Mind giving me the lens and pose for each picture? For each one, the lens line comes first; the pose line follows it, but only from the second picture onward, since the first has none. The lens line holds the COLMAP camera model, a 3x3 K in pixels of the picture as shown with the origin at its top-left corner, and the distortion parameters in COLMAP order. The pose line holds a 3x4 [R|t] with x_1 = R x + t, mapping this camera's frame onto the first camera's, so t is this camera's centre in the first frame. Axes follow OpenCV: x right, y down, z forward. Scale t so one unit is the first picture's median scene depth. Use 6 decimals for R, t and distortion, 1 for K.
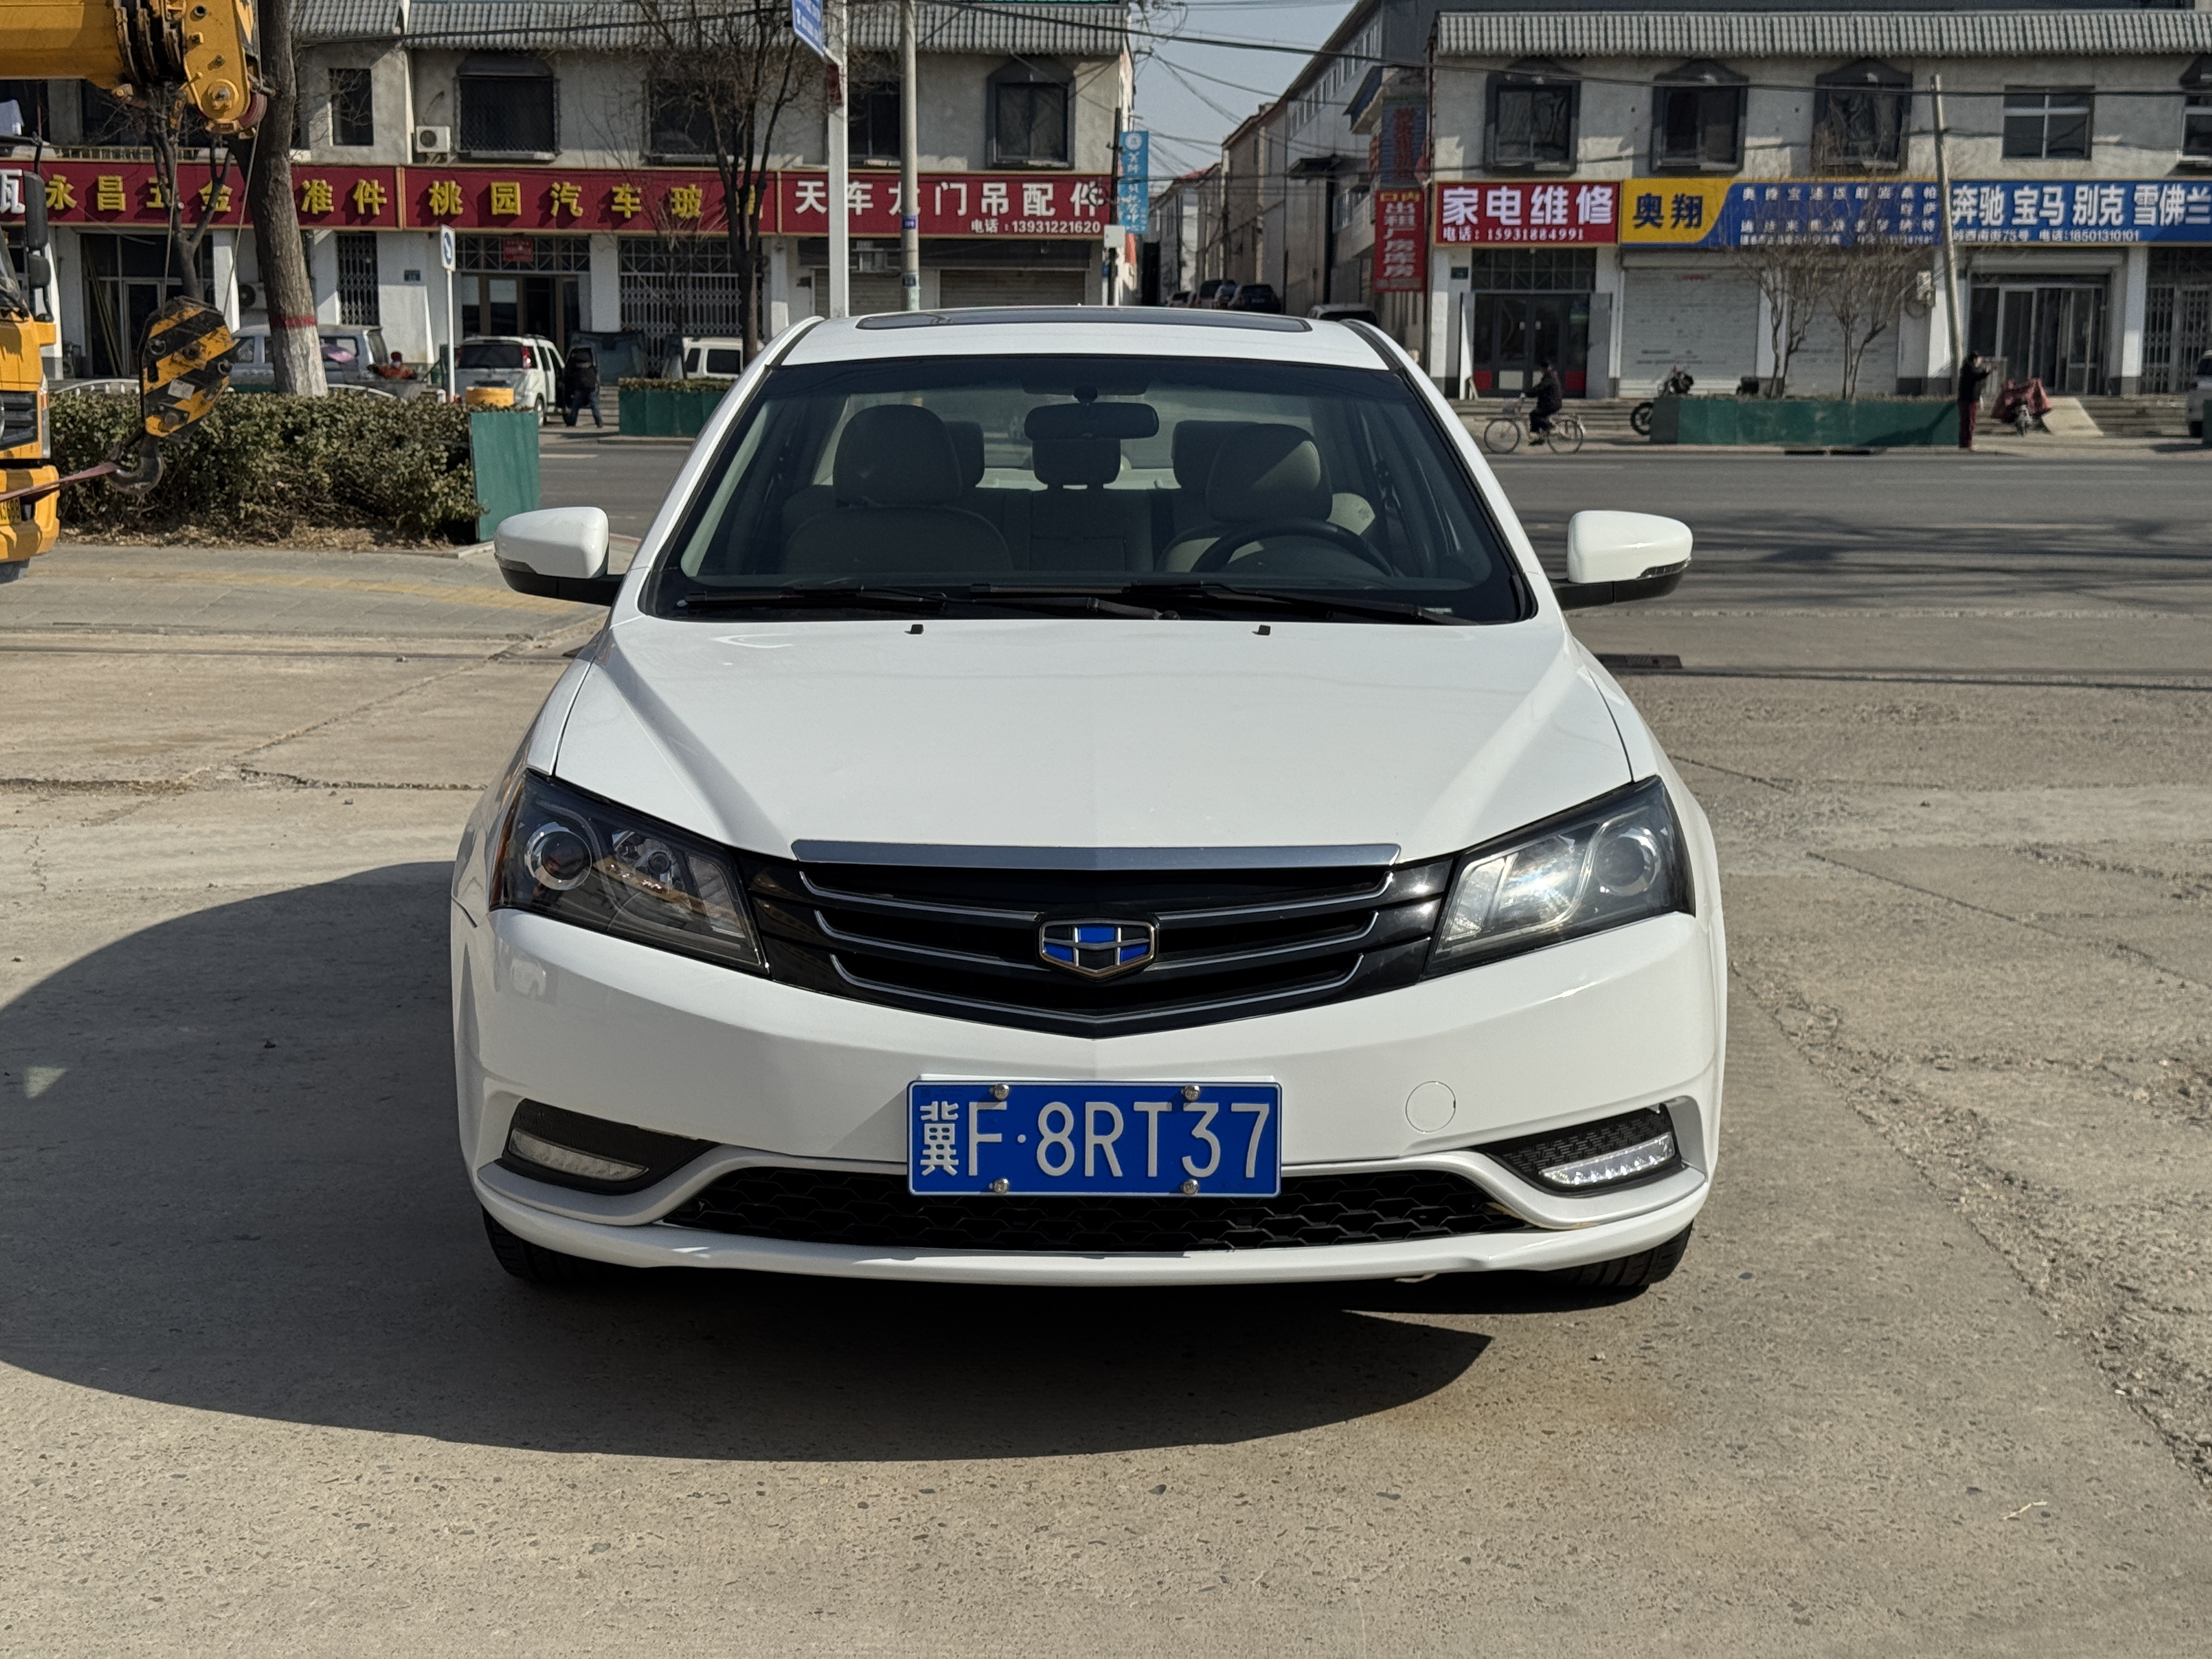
lens RADIAL K [[3077.4, 0, 1086.2], [0, 3077.4, 841.4], [0, 0, 1]] dist [0.197786, -0.448169]
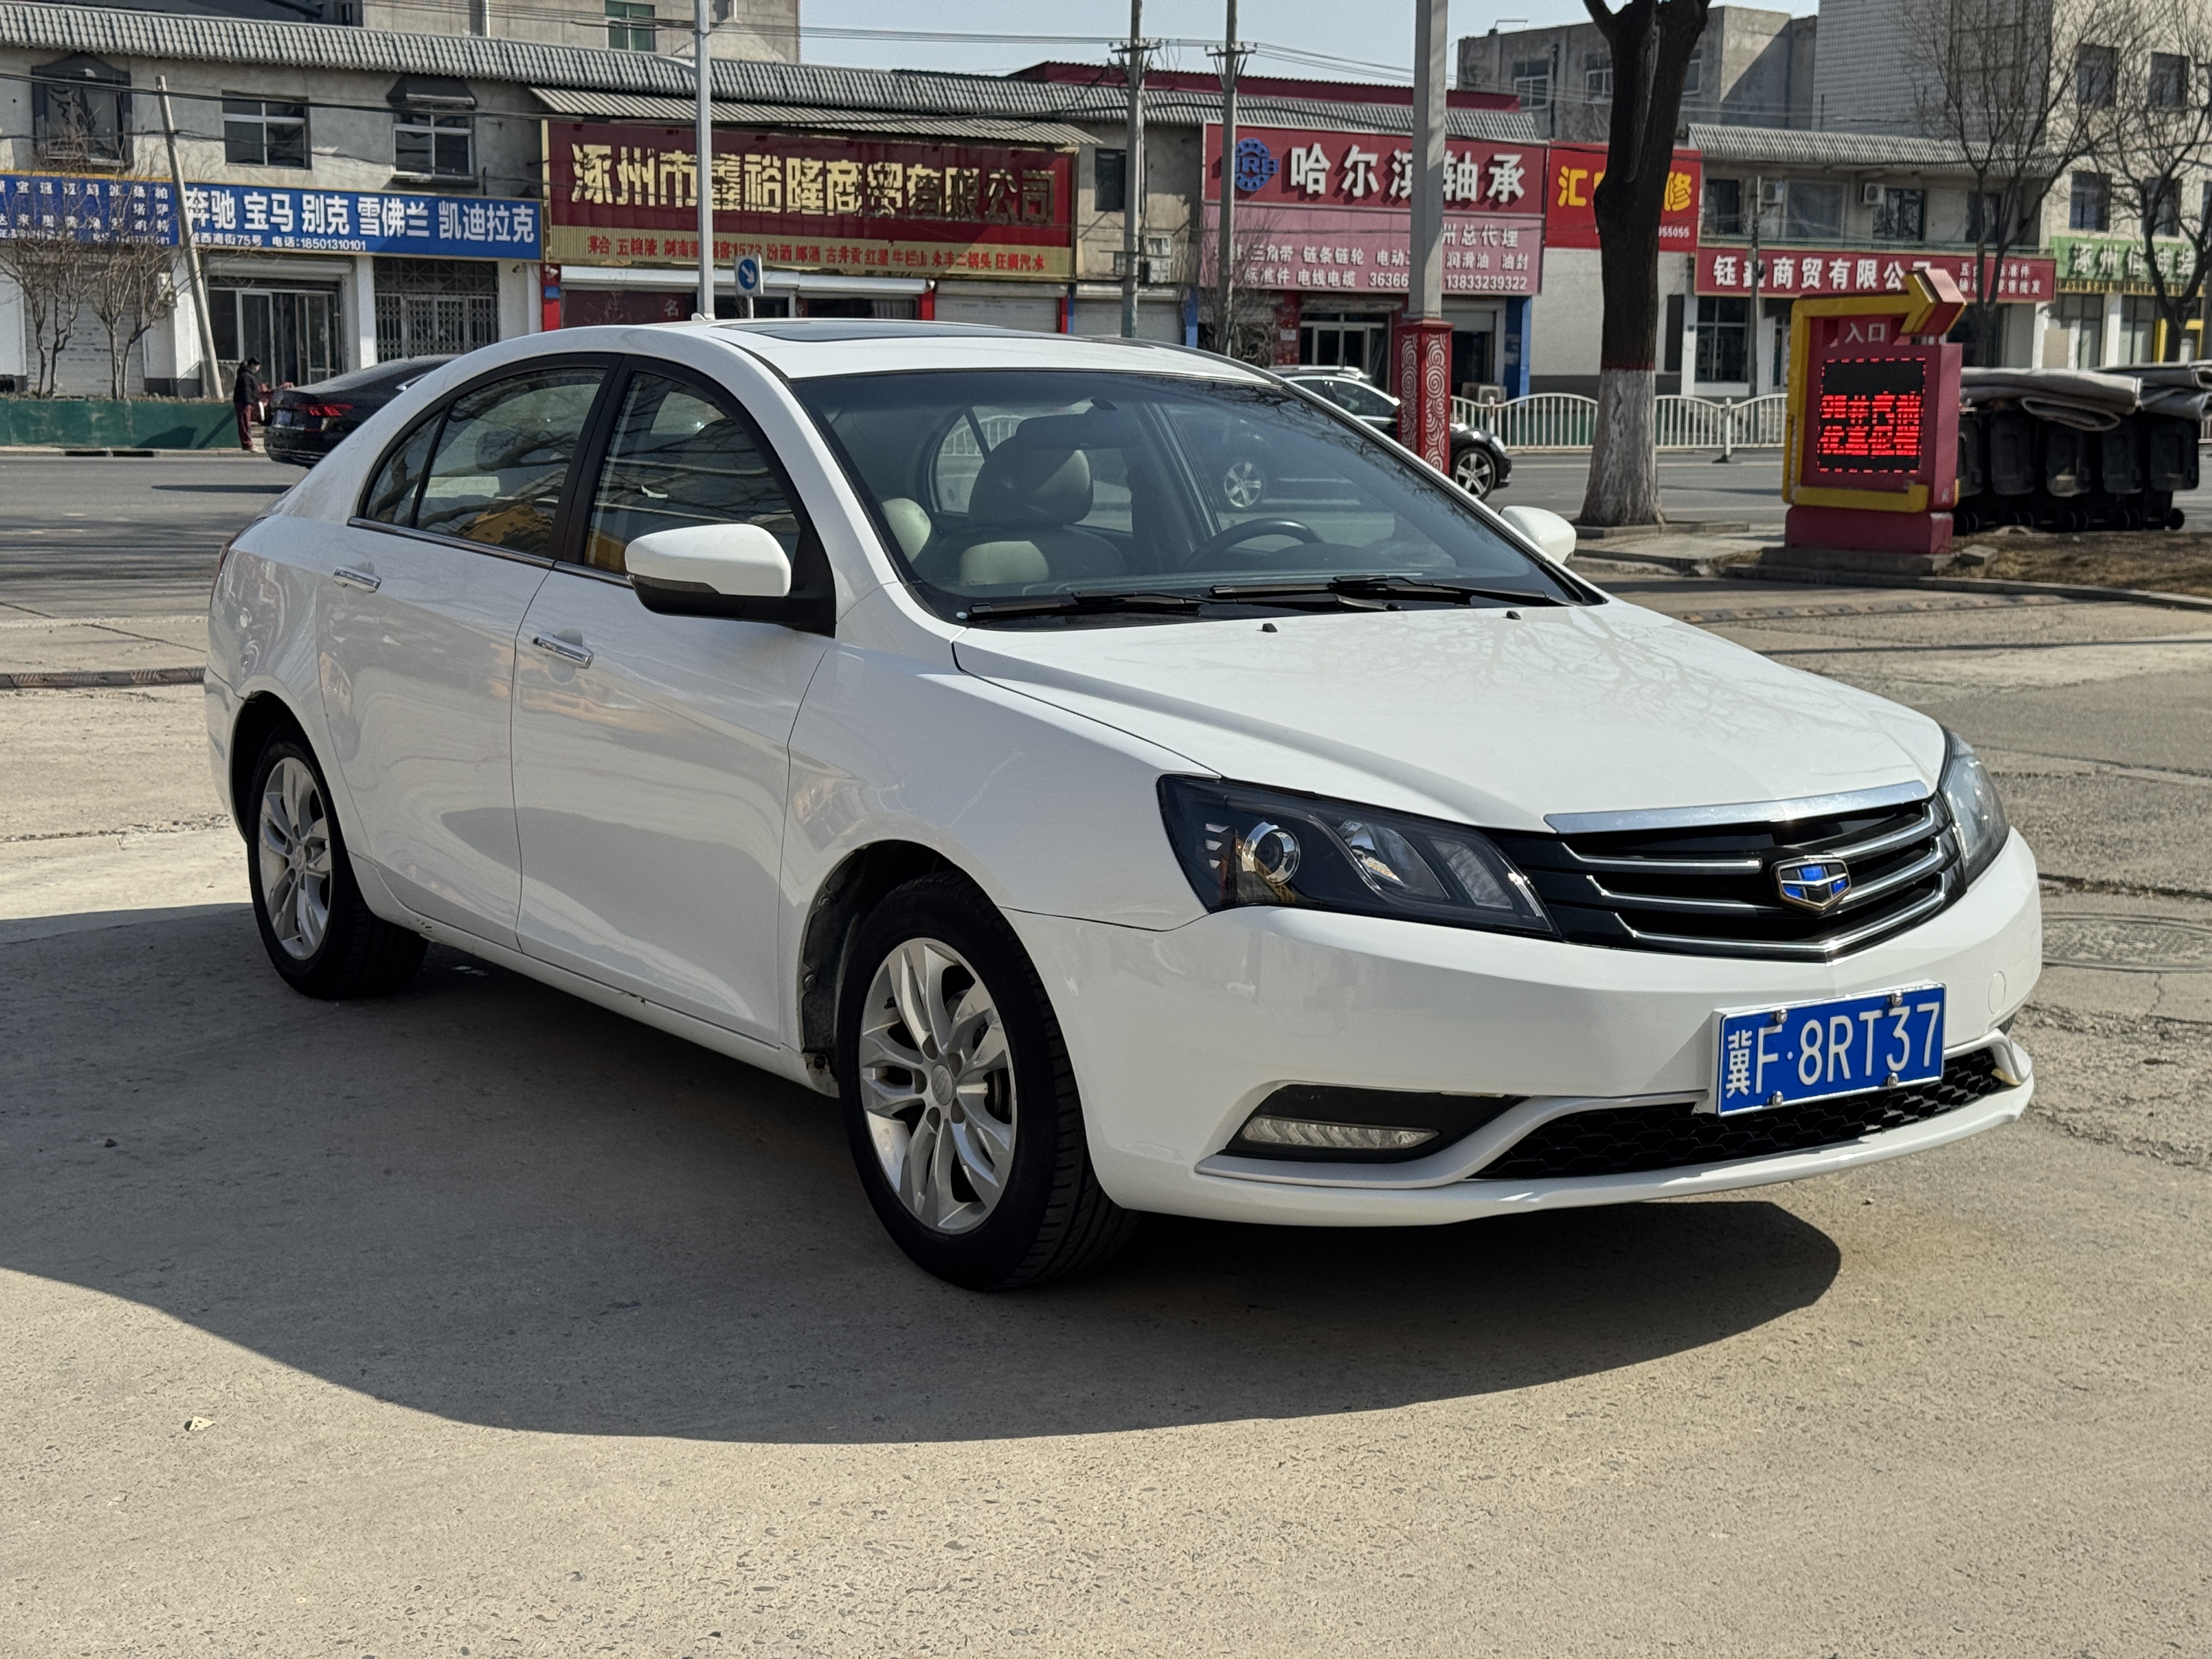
lens RADIAL K [[3077.4, 0, 1086.2], [0, 3077.4, 841.4], [0, 0, 1]] dist [0.197786, -0.448169]
pose [[0.829224, -0.080224, 0.553128, -0.054621], [0.080368, 0.996475, 0.024041, -0.001993], [-0.553107, 0.024518, 0.832749, 0.011343]]
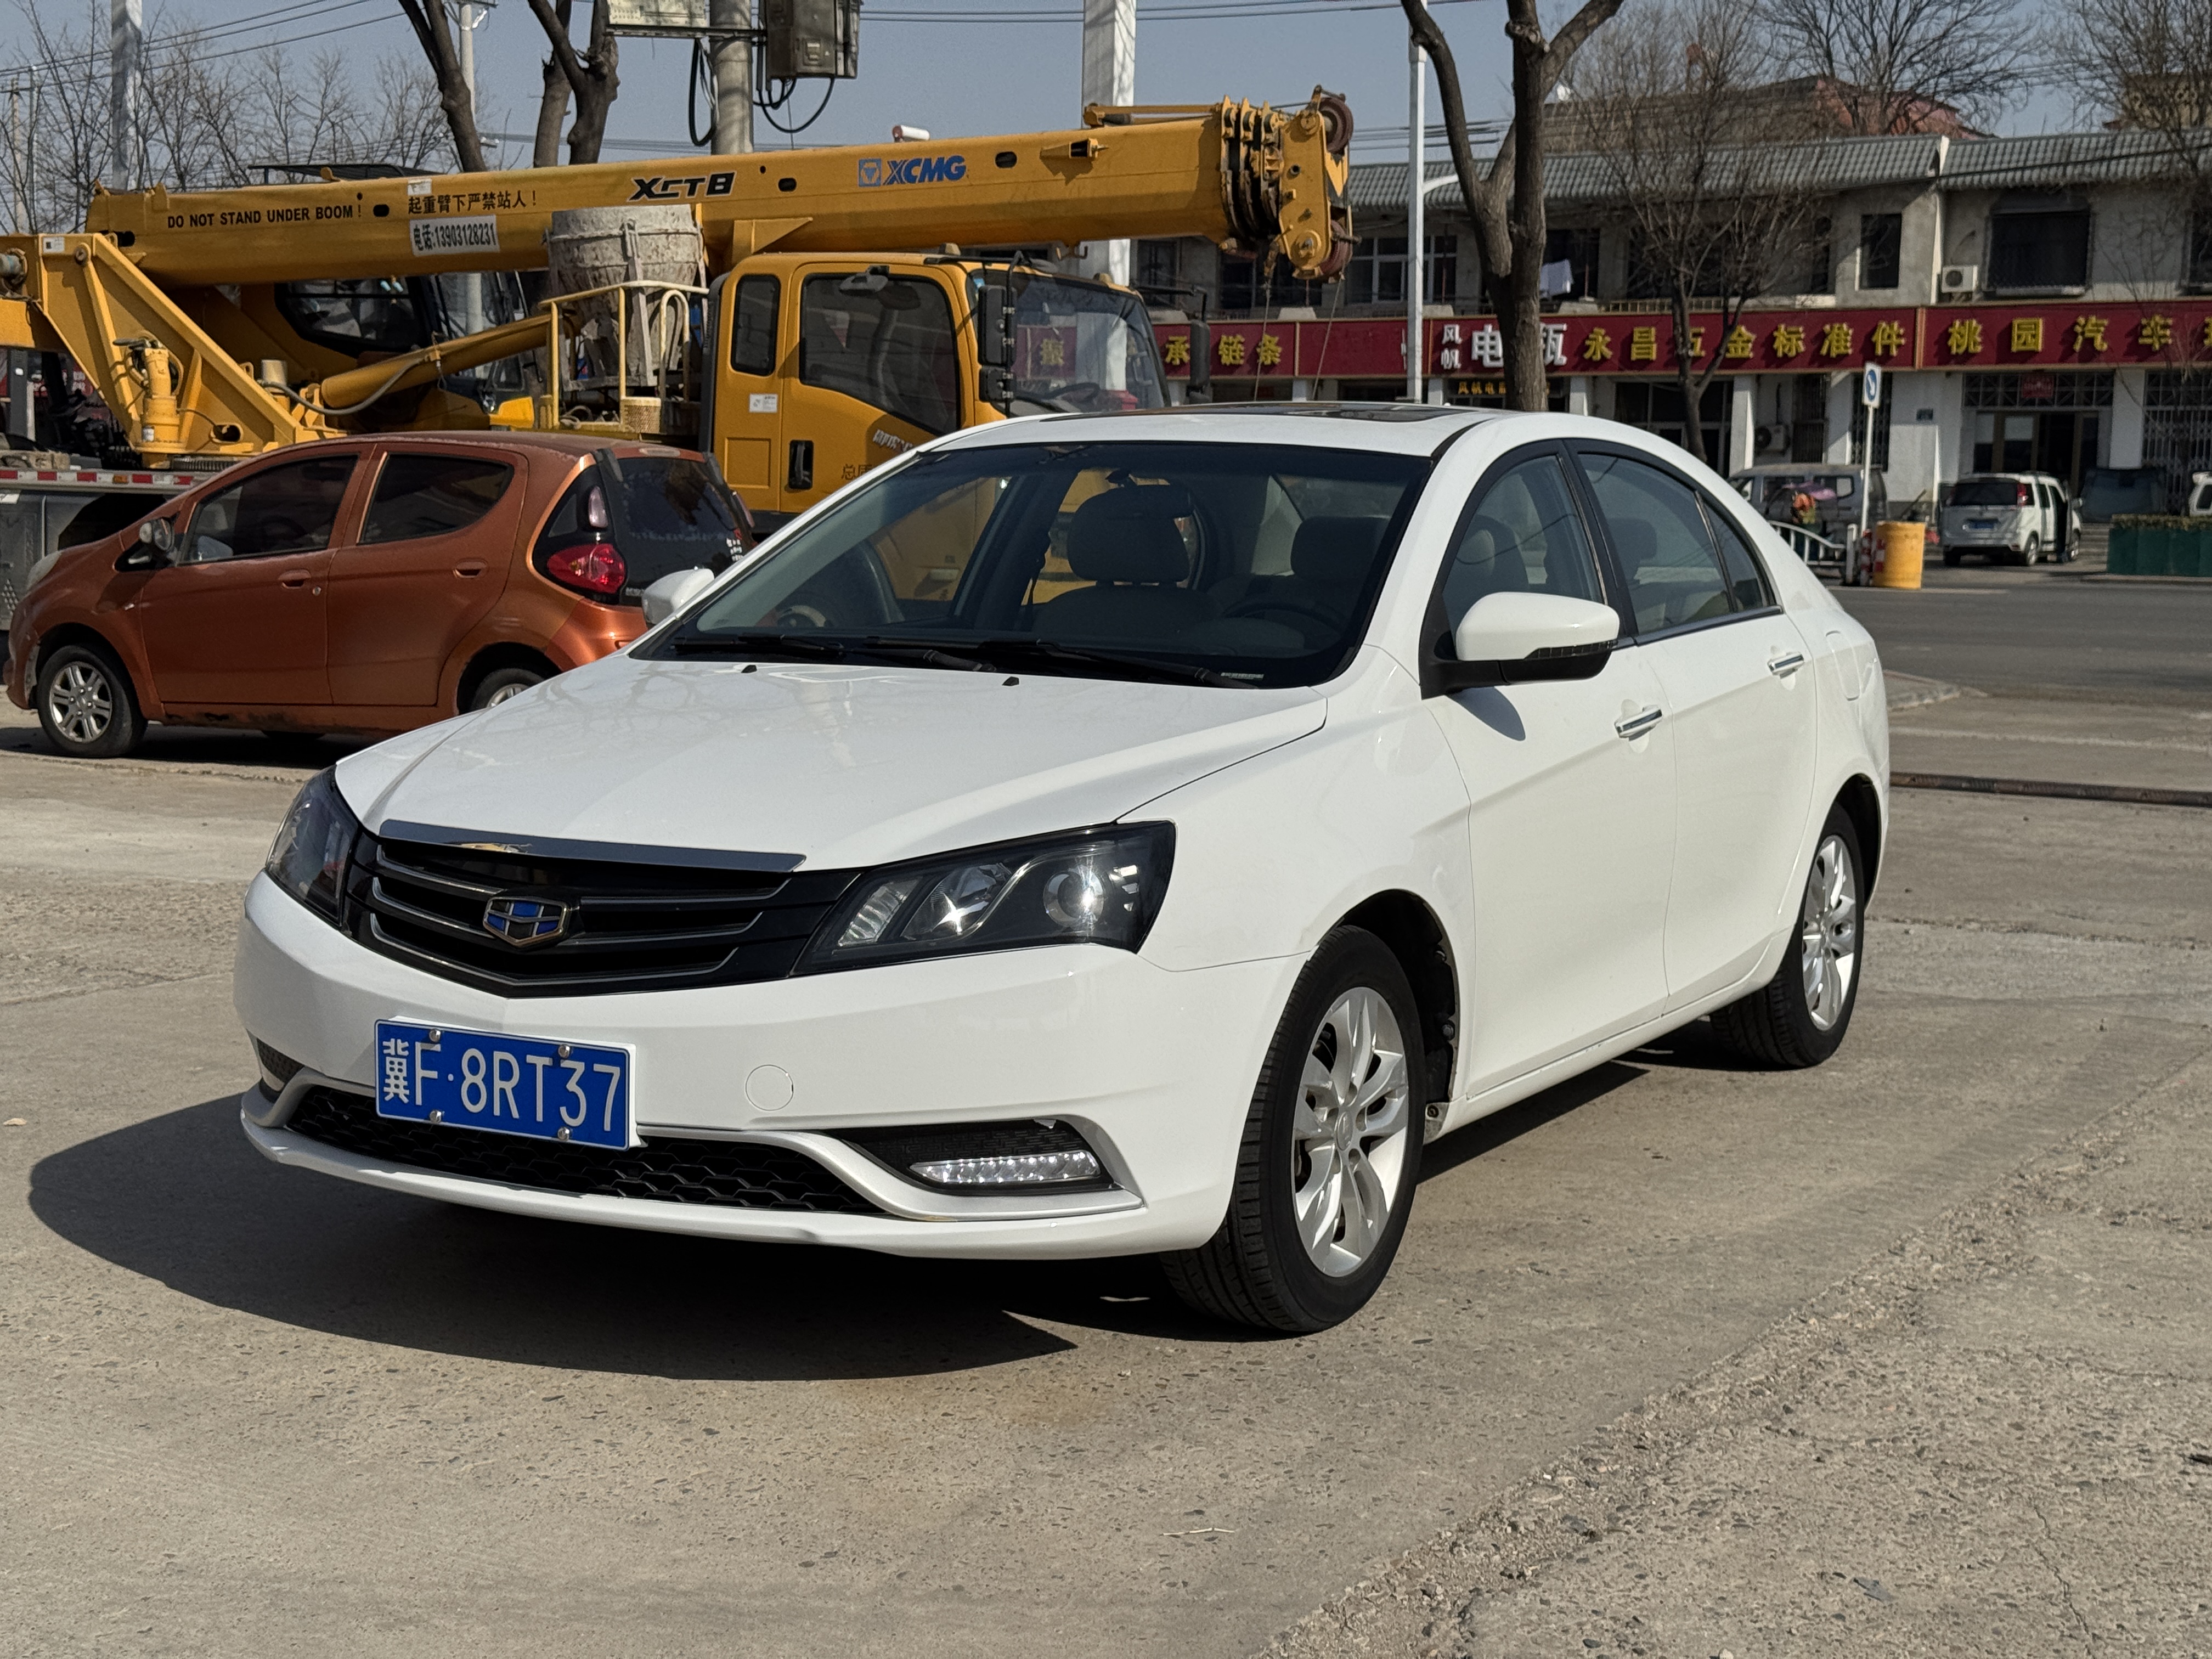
lens RADIAL K [[3077.4, 0, 1086.2], [0, 3077.4, 841.4], [0, 0, 1]] dist [0.197786, -0.448169]
pose [[0.870882, 0.061730, -0.487600, 0.047774], [-0.083811, 0.996203, -0.023572, 0.000902], [0.484293, 0.061394, 0.872749, 0.004979]]
